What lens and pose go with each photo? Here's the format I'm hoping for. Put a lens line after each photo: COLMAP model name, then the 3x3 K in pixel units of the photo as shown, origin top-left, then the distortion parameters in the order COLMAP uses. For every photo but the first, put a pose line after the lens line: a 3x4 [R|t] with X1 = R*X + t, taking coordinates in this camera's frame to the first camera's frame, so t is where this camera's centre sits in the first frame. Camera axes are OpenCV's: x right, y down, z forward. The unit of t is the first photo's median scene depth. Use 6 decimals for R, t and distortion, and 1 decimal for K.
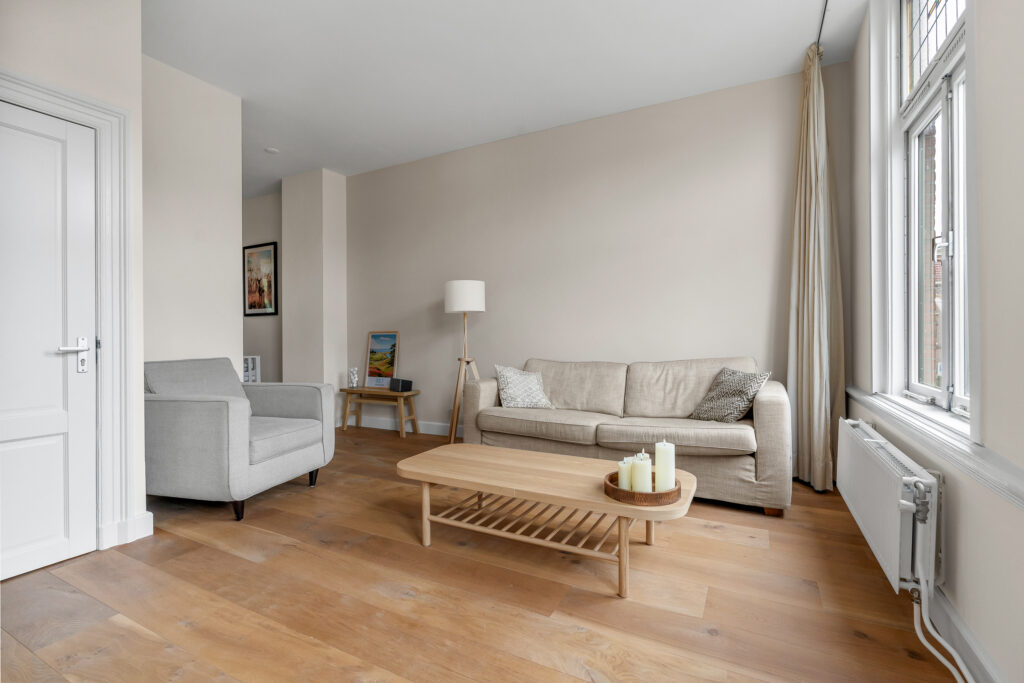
lens RADIAL K [[461.3, 0, 509.2], [0, 461.3, 339.4], [0, 0, 1]] dist [-0.001274, 0.000252]
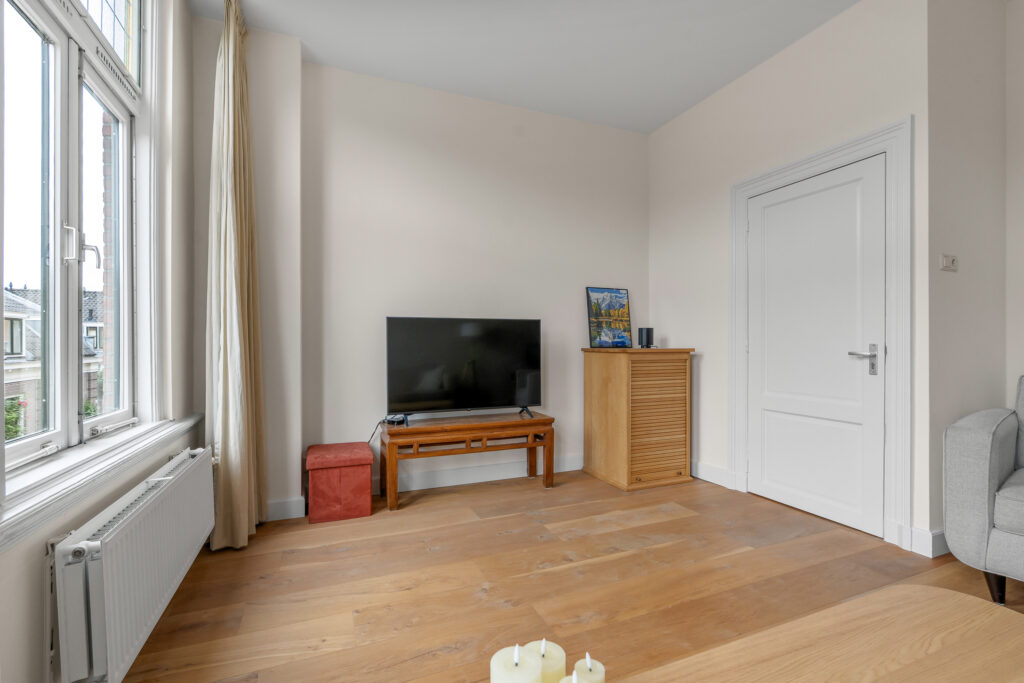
lens RADIAL K [[461.3, 0, 509.9], [0, 461.3, 344.0], [0, 0, 1]] dist [-0.001274, 0.000252]
pose [[-0.637312, 0.010547, -0.770533, 0.605111], [0.006525, 0.999944, 0.008290, -0.022607], [0.770578, 0.000256, -0.637346, 1.210303]]
